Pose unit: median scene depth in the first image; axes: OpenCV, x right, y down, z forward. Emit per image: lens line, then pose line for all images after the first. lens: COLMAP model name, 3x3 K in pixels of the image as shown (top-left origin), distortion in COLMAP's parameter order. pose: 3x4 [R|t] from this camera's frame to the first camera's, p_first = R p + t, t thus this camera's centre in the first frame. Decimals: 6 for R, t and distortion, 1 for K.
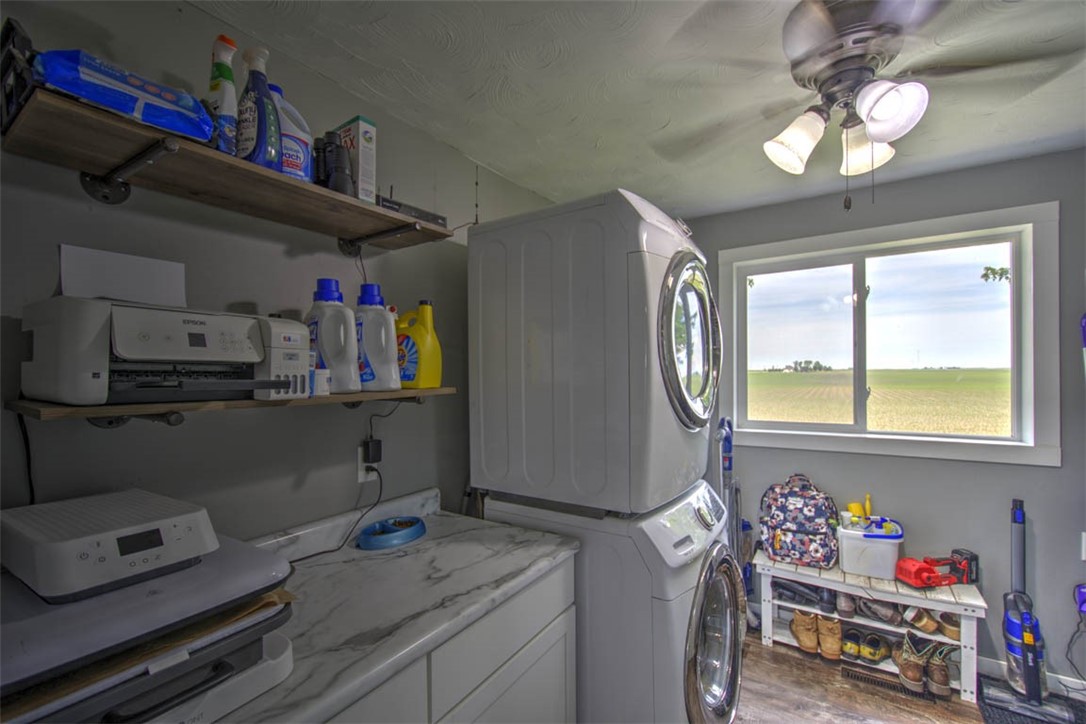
lens RADIAL K [[467.1, 0, 542.9], [0, 467.1, 368.2], [0, 0, 1]] dist [0.000166, -0.000726]
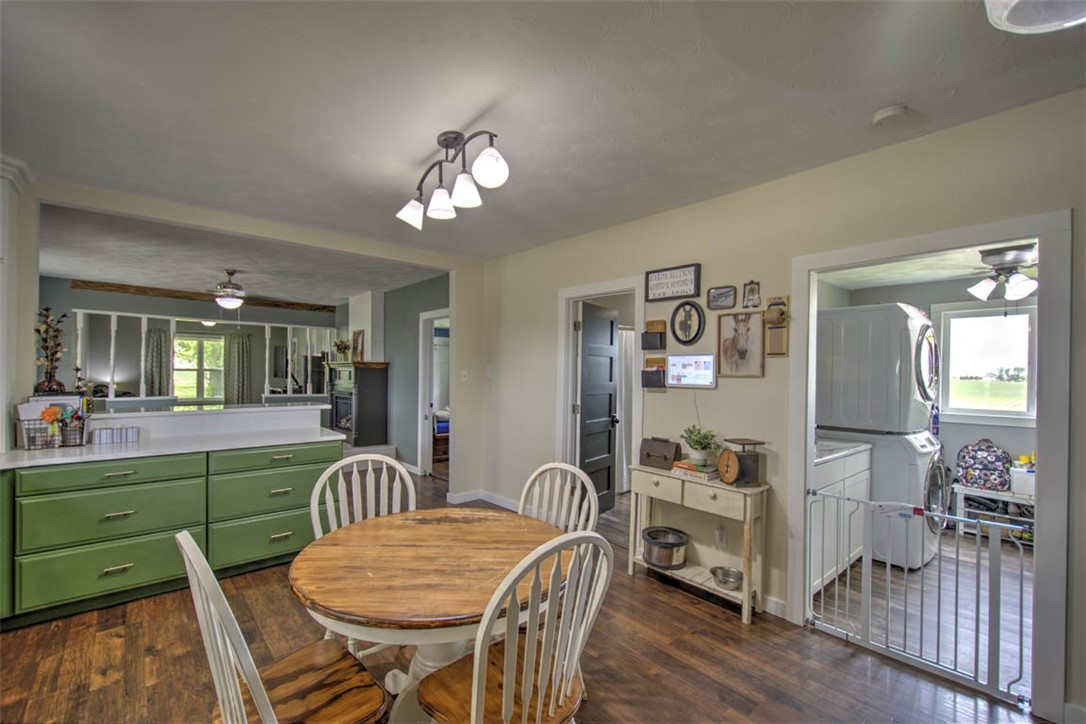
lens RADIAL K [[467.1, 0, 546.5], [0, 467.1, 364.6], [0, 0, 1]] dist [0.000166, -0.000726]
pose [[0.961568, 0.028666, -0.273068, -0.571868], [-0.028849, 0.999578, 0.003348, -0.004729], [0.273048, 0.004658, 0.961989, -1.152636]]
